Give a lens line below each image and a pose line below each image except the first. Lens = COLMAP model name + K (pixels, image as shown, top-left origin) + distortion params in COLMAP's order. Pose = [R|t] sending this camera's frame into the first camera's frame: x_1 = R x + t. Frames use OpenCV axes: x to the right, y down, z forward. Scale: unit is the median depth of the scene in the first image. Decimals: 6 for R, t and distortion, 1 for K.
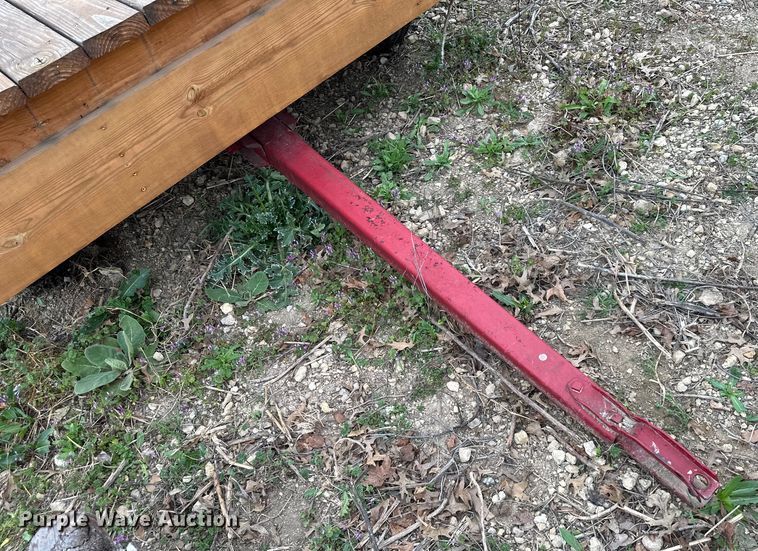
lens RADIAL K [[589.9, 0, 420.2], [0, 589.9, 329.2], [0, 0, 1]] dist [0.058954, -0.014863]
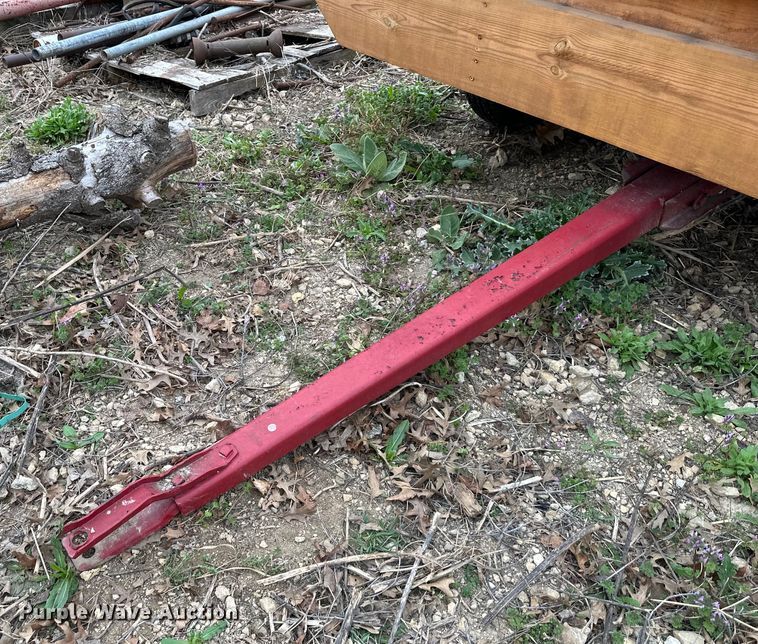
lens RADIAL K [[666.8, 0, 291.0], [0, 666.8, 348.4], [0, 0, 1]] dist [0.074960, -0.082841]
pose [[-0.103150, 0.803844, -0.585828, 0.554613], [-0.755732, 0.319596, 0.571601, -0.460875], [0.646706, 0.501690, 0.574525, 0.321526]]
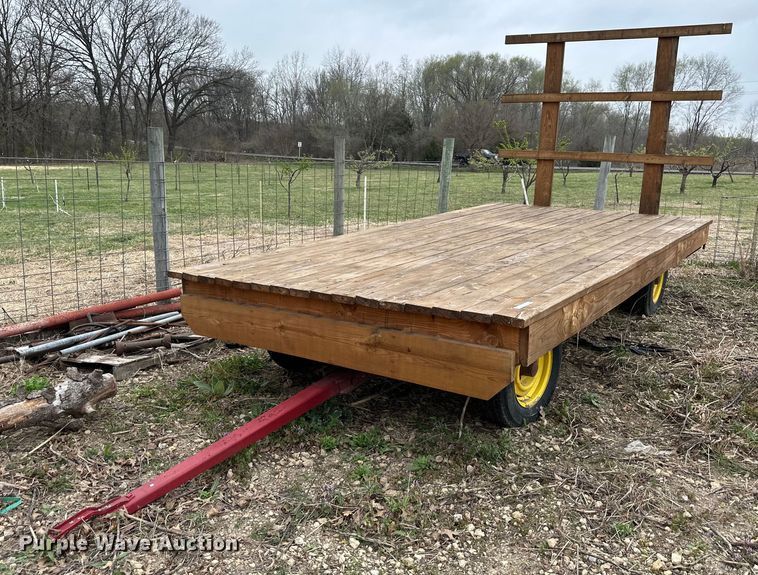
lens RADIAL K [[618.0, 0, 382.1], [0, 618.0, 279.2], [0, 0, 1]] dist [0.064026, -0.095506]
pose [[0.174643, 0.376852, -0.909661, 1.537111], [-0.791529, 0.603232, 0.097942, -0.905575], [0.585646, 0.702918, 0.403640, 0.136318]]
